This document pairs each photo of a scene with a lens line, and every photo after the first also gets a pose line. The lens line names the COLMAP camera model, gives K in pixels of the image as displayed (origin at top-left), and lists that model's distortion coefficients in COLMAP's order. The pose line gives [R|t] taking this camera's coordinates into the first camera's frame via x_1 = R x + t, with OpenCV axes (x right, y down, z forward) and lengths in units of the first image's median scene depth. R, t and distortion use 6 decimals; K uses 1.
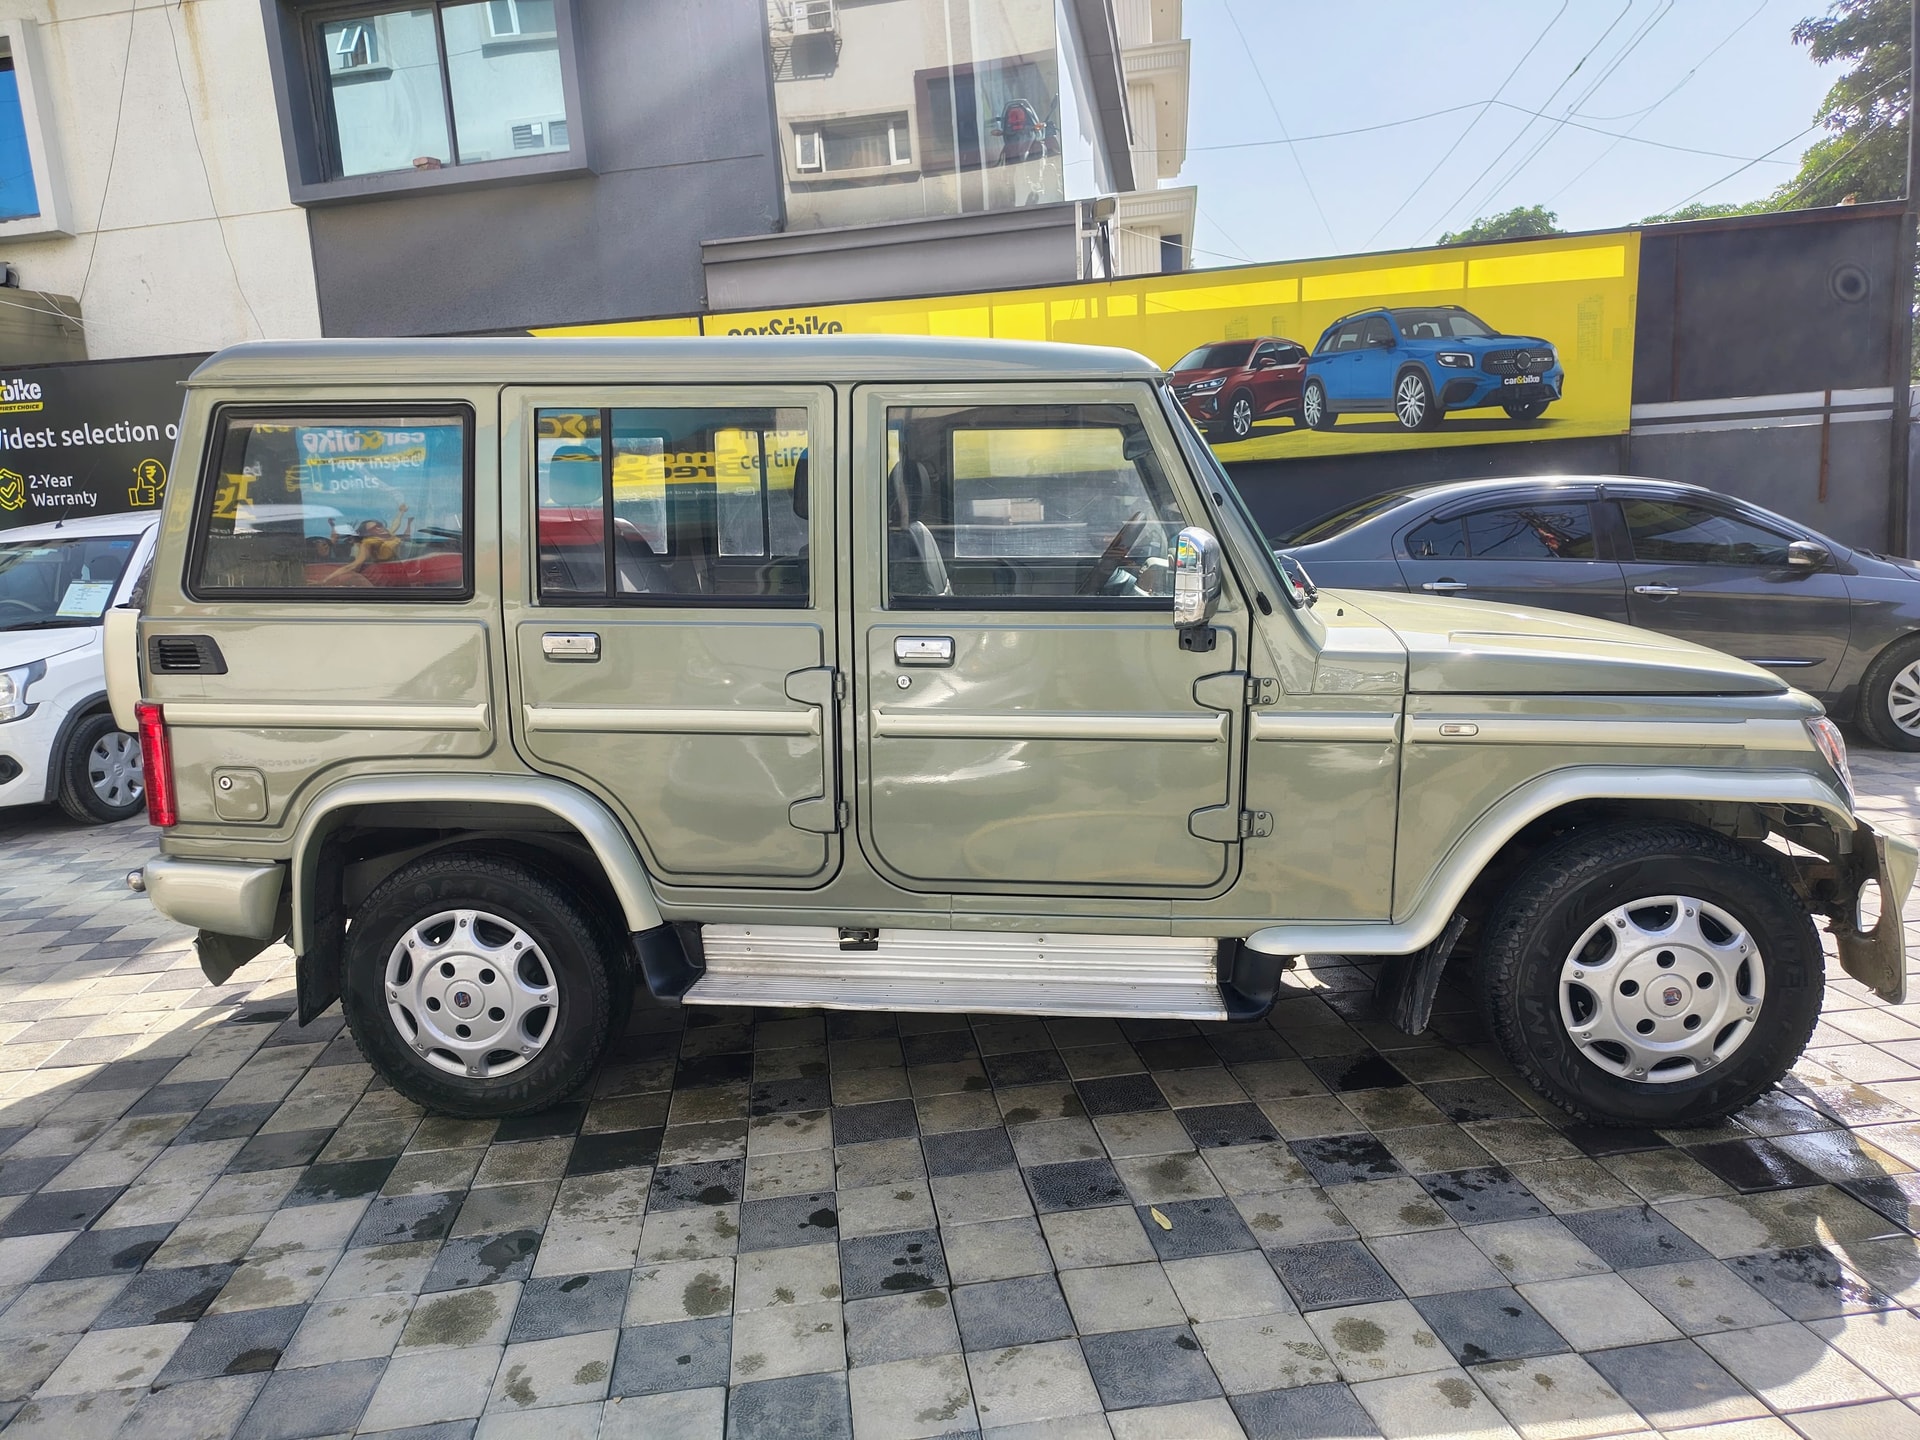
lens RADIAL K [[1378.4, 0, 960.0], [0, 1378.4, 720.0], [0, 0, 1]] dist [0.019336, 0.002066]
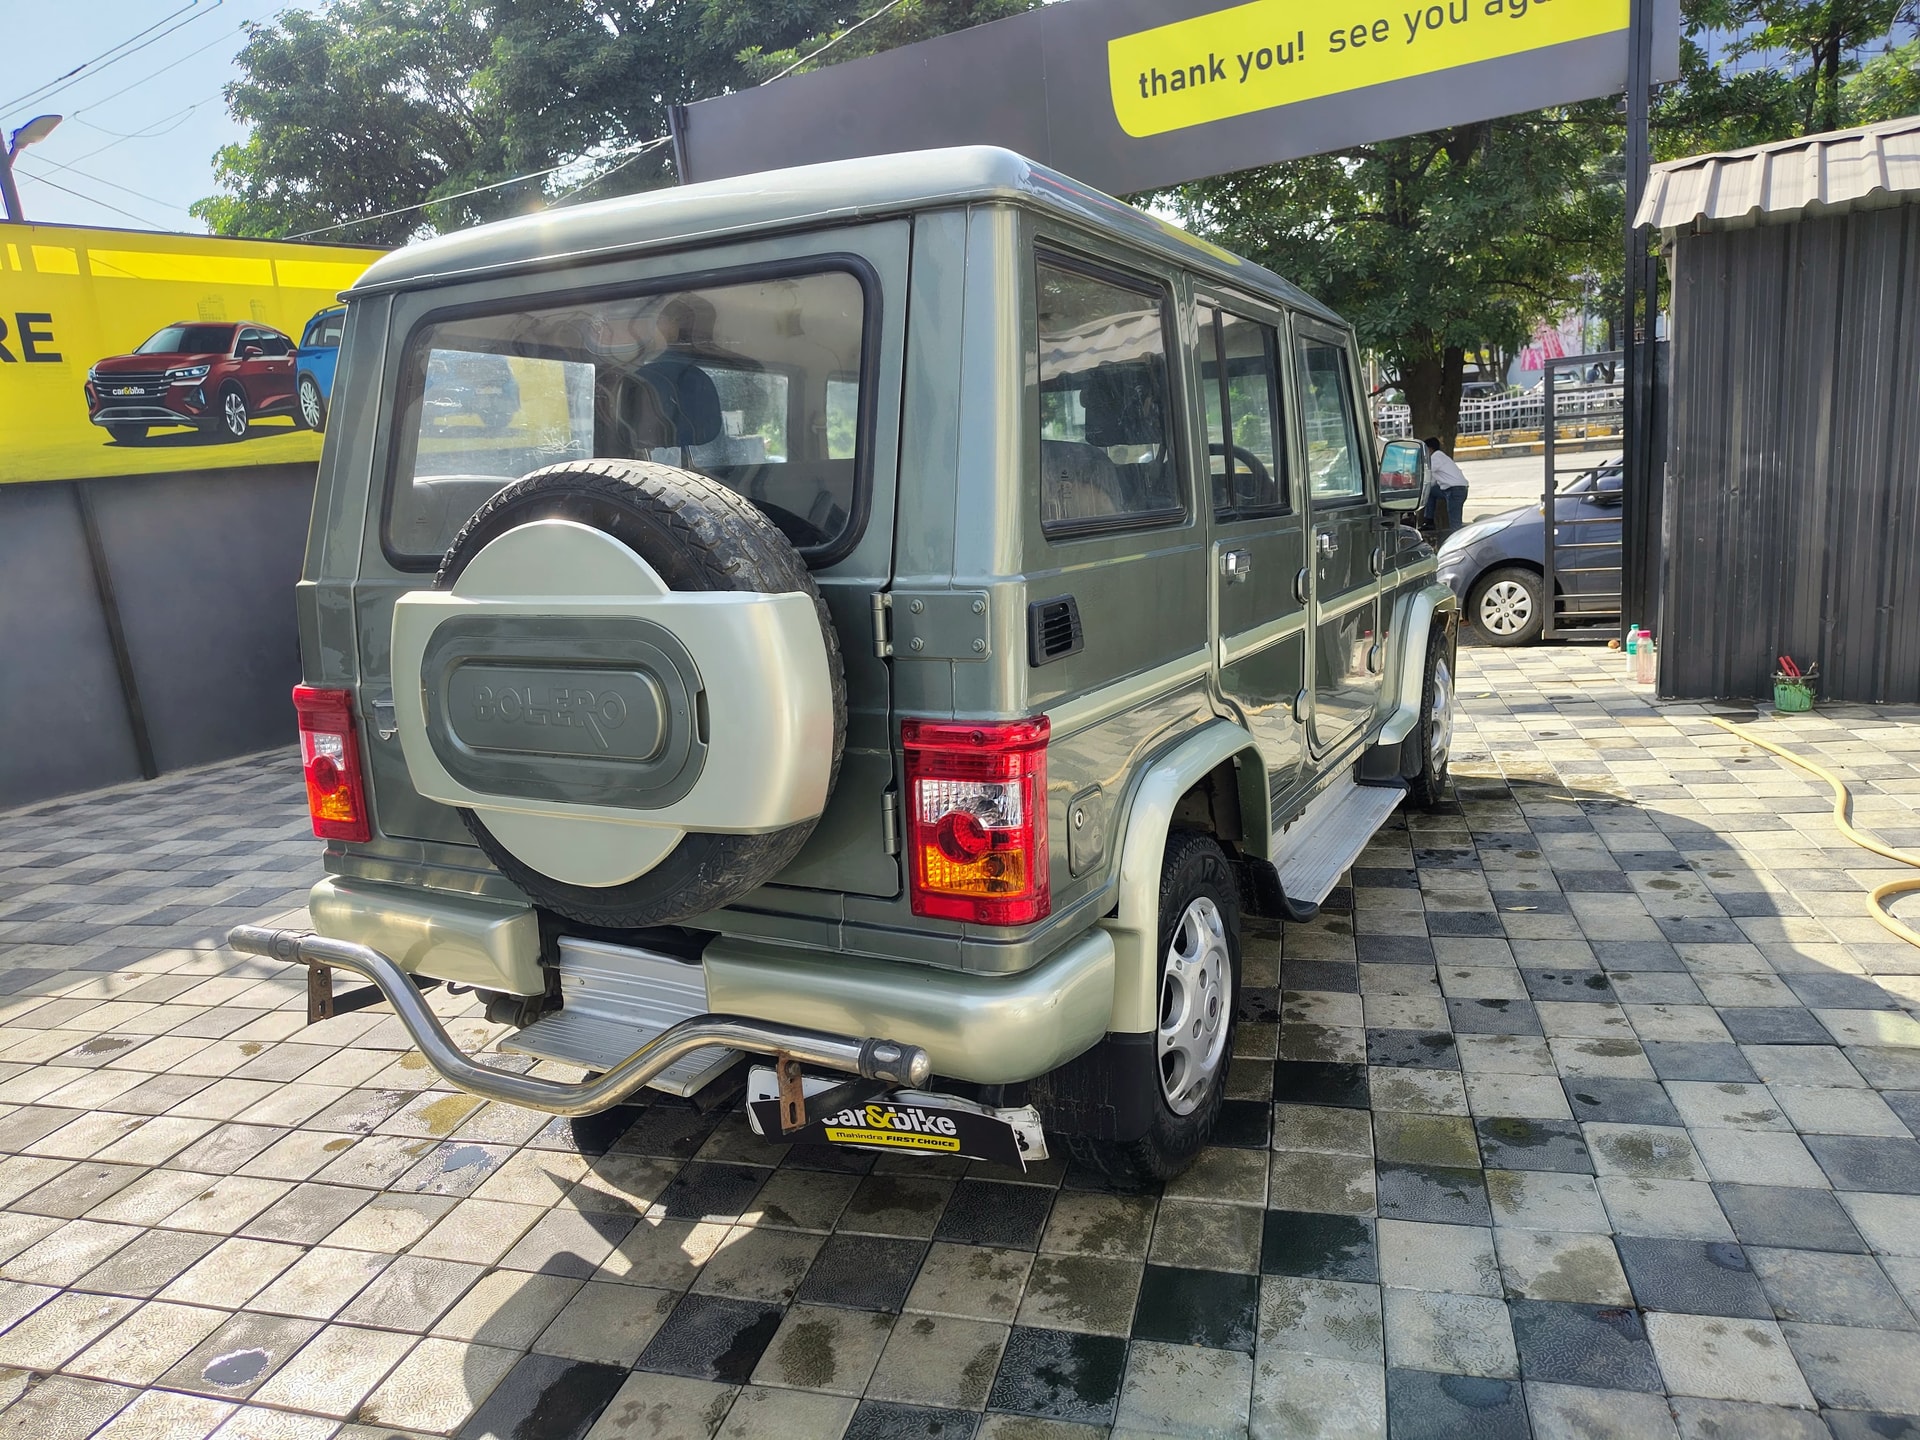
lens RADIAL K [[1335.0, 0, 951.0], [0, 1335.0, 751.1], [0, 0, 1]] dist [0.000110, -0.003054]
pose [[0.365709, -0.187847, 0.911576, -0.442105], [0.197863, 0.972724, 0.121069, -0.031251], [-0.909454, 0.136091, 0.392902, 0.319320]]
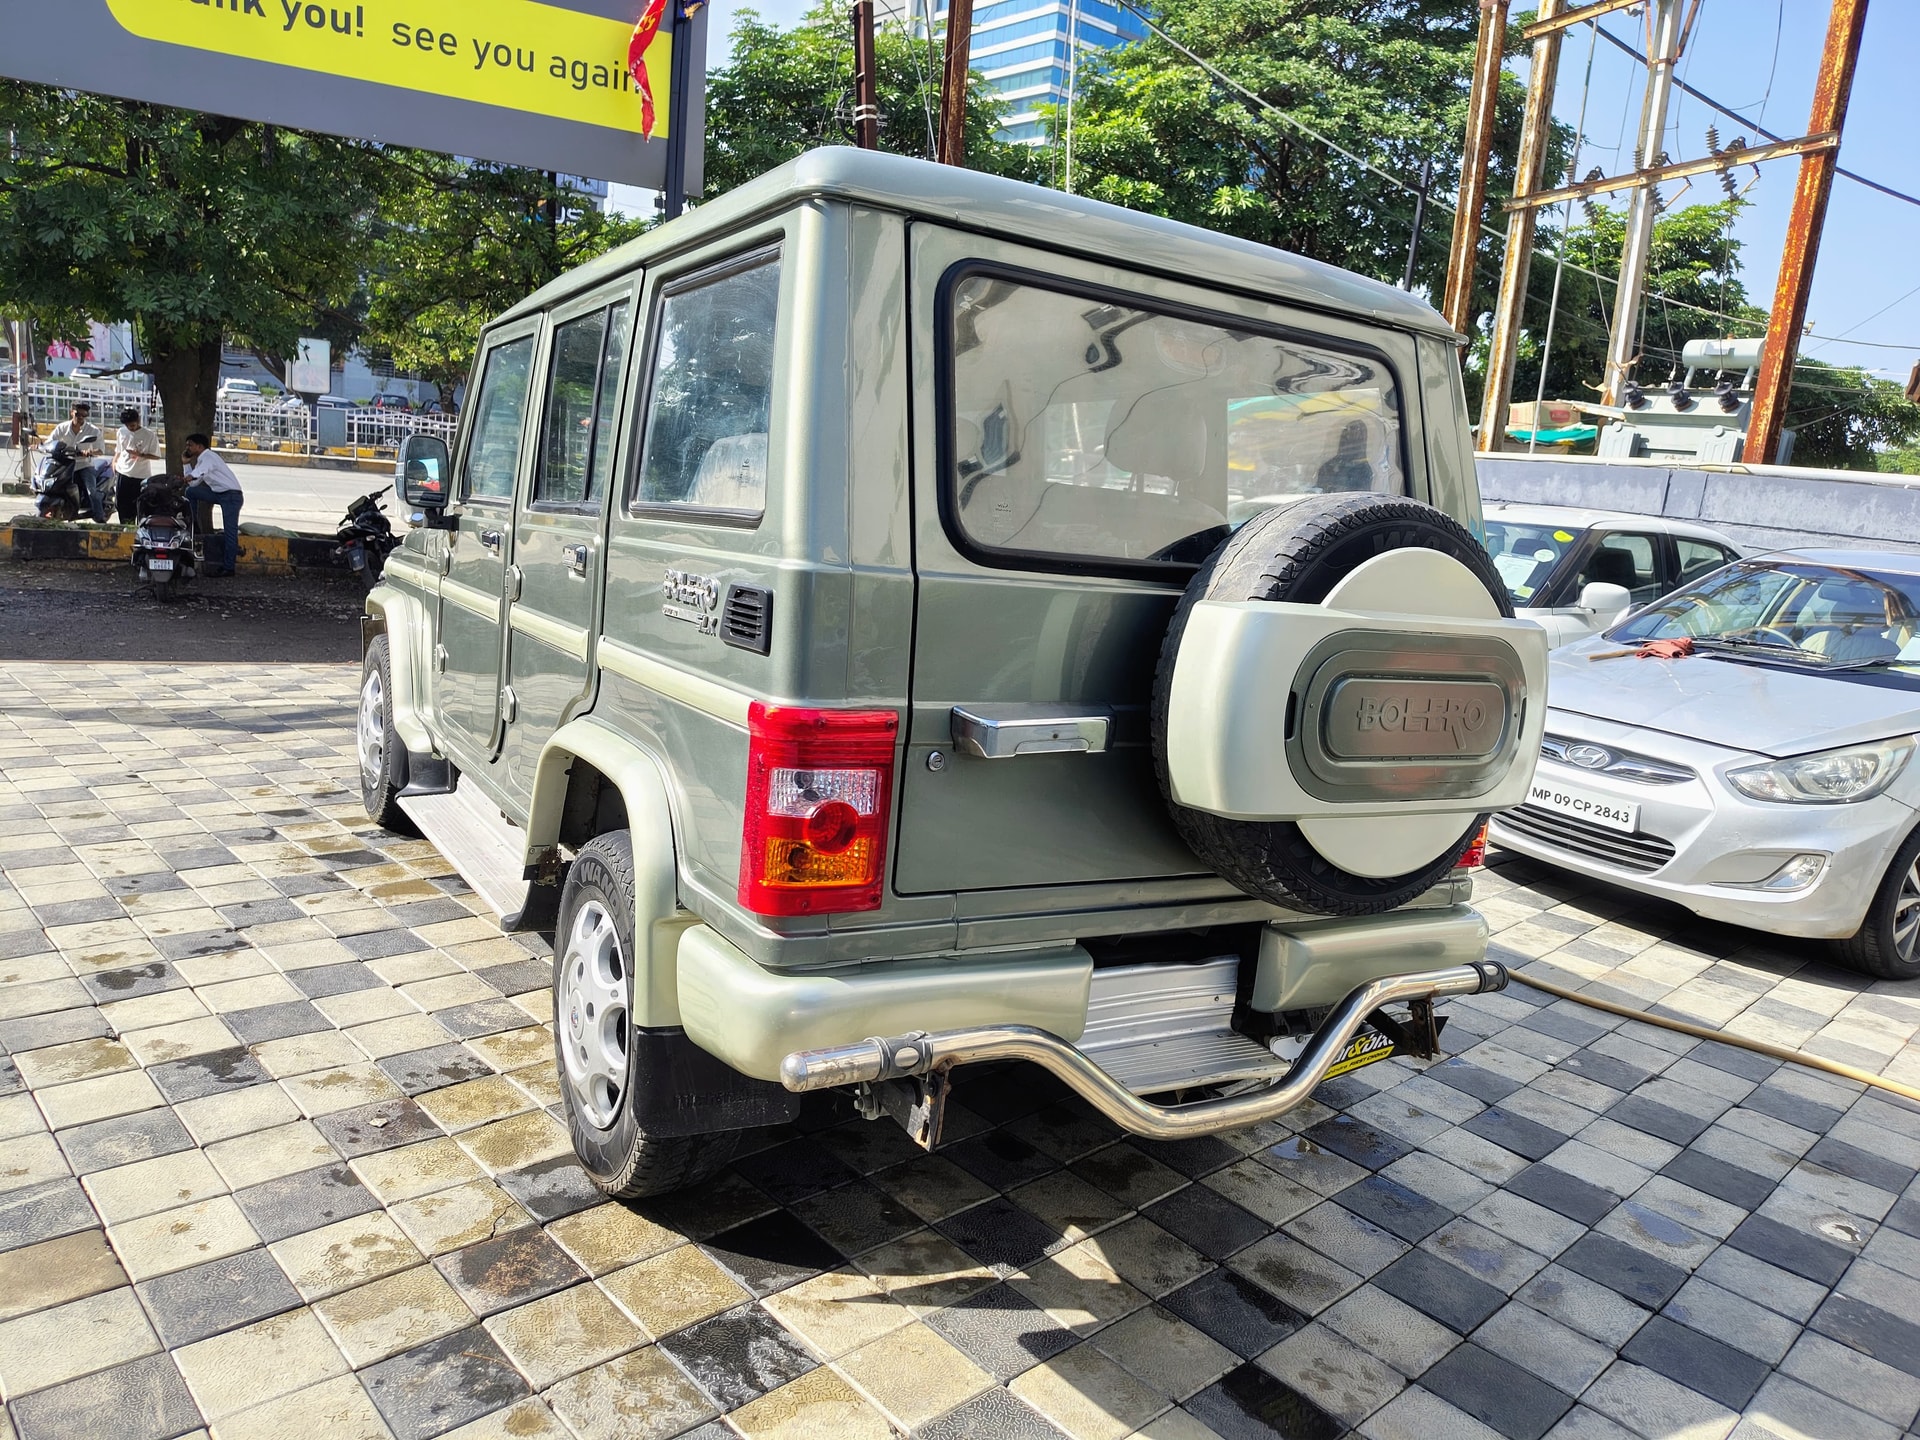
lens RADIAL K [[1341.7, 0, 960.0], [0, 1341.7, 720.0], [0, 0, 1]] dist [0.009669, 0.001601]
pose [[-0.610554, -0.151581, 0.777334, -0.404964], [0.053697, 0.971331, 0.231586, -0.088976], [-0.790153, 0.183136, -0.584910, 0.690303]]
